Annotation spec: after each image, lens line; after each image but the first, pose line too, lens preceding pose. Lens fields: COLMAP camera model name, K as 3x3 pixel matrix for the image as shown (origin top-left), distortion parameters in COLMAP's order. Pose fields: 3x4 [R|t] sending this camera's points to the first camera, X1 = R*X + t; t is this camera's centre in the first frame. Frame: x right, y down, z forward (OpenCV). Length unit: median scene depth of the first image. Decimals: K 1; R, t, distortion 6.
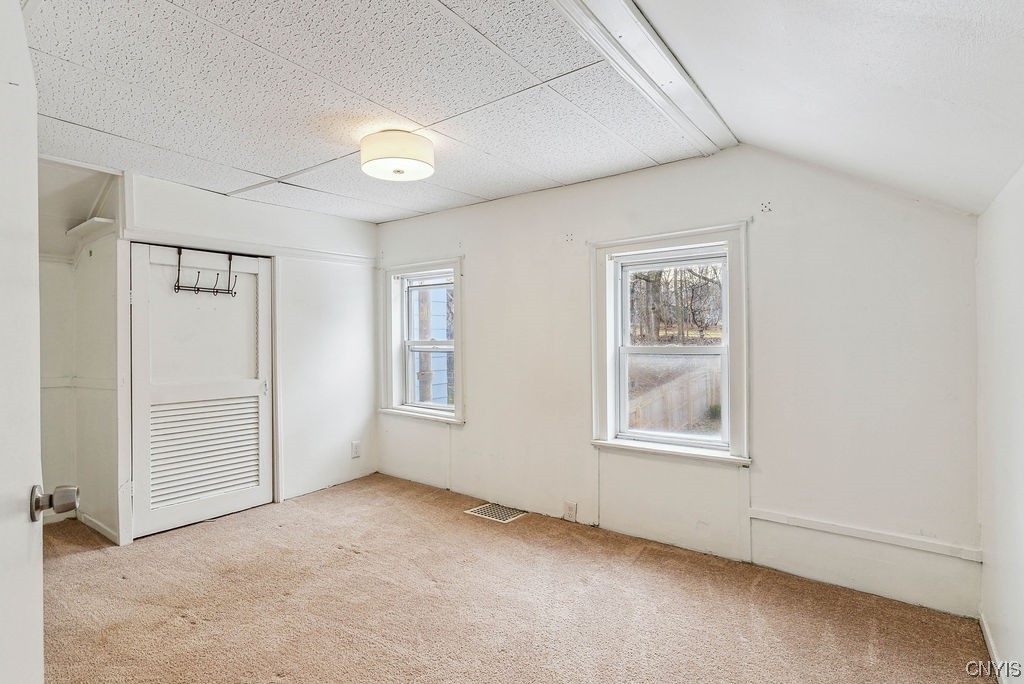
lens RADIAL K [[524.2, 0, 514.7], [0, 524.2, 328.7], [0, 0, 1]] dist [0.001959, 0.000595]
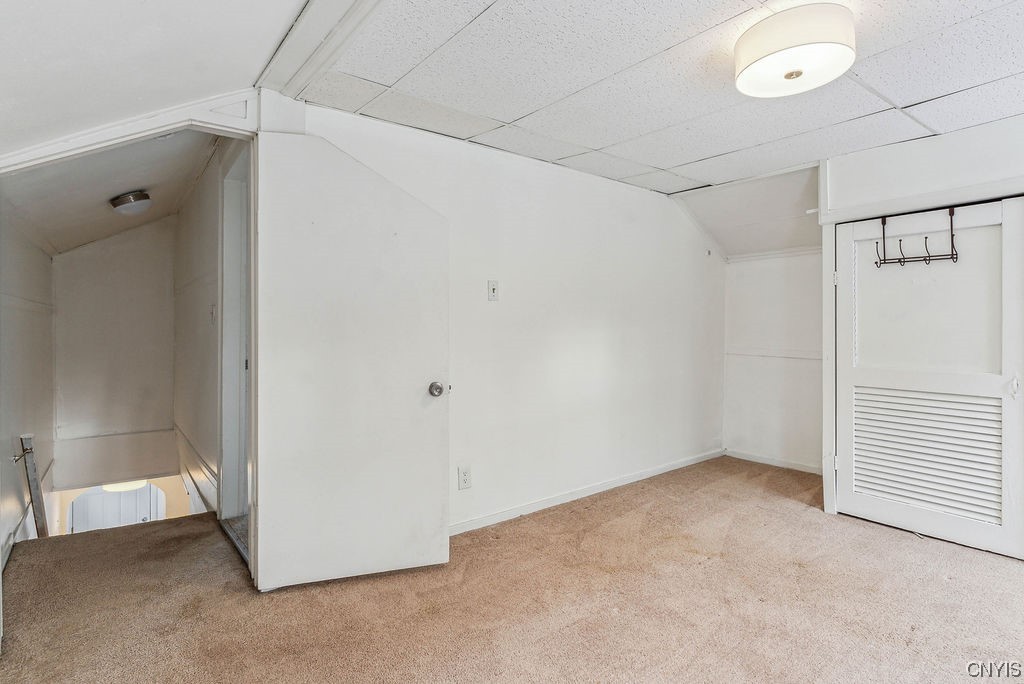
lens RADIAL K [[534.0, 0, 508.5], [0, 534.0, 323.1], [0, 0, 1]] dist [0.002108, 0.000808]
pose [[-0.308109, 0.009928, -0.951299, 0.444093], [0.029096, 0.999576, 0.001008, 0.008420], [0.950906, -0.027368, -0.308267, 0.675600]]
